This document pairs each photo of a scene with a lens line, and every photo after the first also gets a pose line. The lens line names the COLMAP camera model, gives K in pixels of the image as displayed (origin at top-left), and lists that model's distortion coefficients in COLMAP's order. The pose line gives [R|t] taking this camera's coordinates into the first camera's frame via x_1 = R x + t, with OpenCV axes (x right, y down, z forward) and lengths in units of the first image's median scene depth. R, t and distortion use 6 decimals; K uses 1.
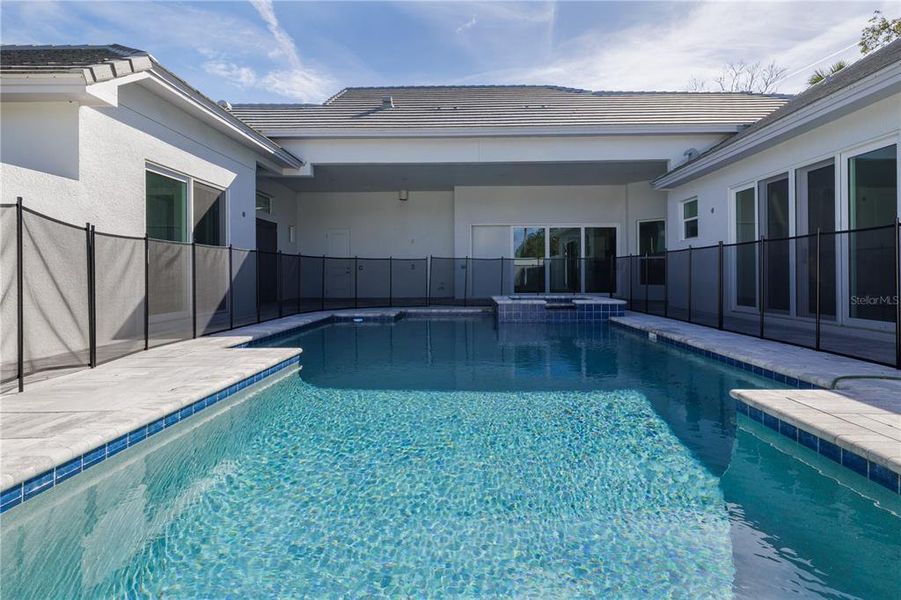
lens RADIAL K [[475.7, 0, 470.0], [0, 475.7, 272.2], [0, 0, 1]] dist [0.004508, 0.001484]
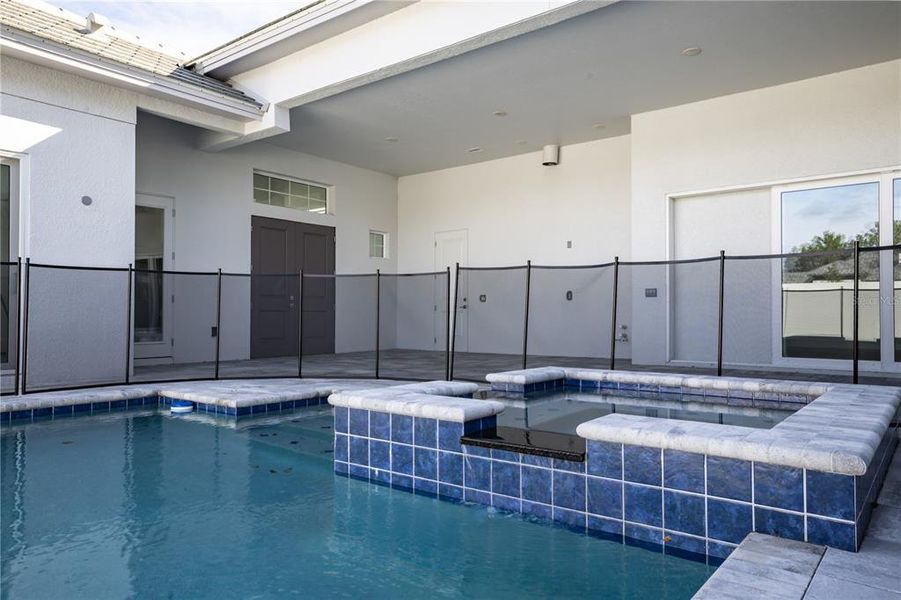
lens RADIAL K [[627.1, 0, 449.9], [0, 627.1, 300.3], [0, 0, 1]] dist [0.004387, 0.002607]
pose [[0.782242, -0.013532, -0.622828, 0.328777], [0.001167, 0.999794, -0.020256, 0.012401], [0.622973, 0.015118, 0.782097, 0.699215]]
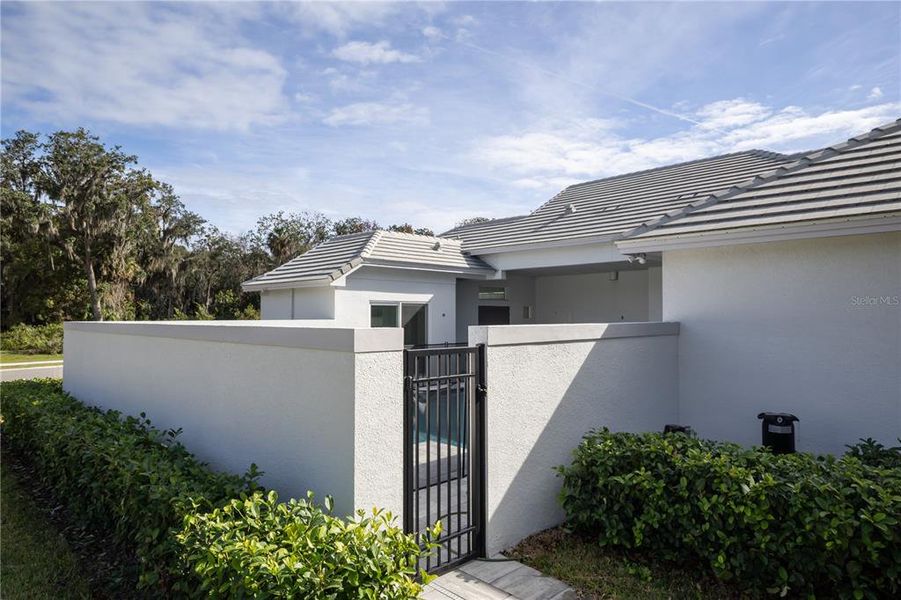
lens RADIAL K [[563.4, 0, 455.9], [0, 563.4, 304.2], [0, 0, 1]] dist [-0.002265, 0.007735]
pose [[0.703157, -0.004213, -0.711023, 0.903561], [-0.003299, 0.999952, -0.009188, -0.142667], [0.711027, 0.008806, 0.703109, -0.294476]]
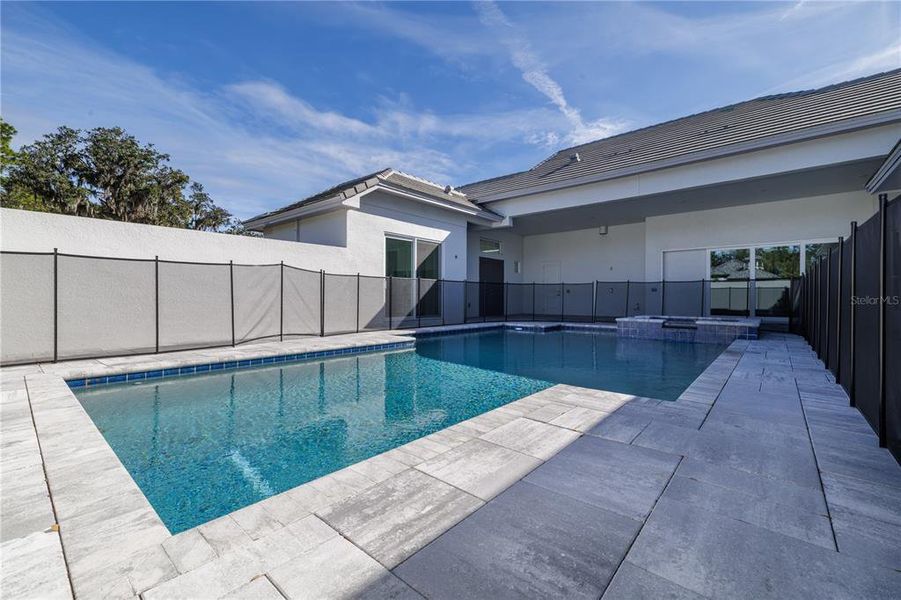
lens RADIAL K [[382.7, 0, 448.4], [0, 382.7, 301.1], [0, 0, 1]] dist [-0.008335, -0.000688]
pose [[0.757678, 0.010024, -0.652551, 0.330941], [-0.001440, 0.999905, 0.013688, 0.005889], [0.652627, -0.009432, 0.757621, 0.032508]]
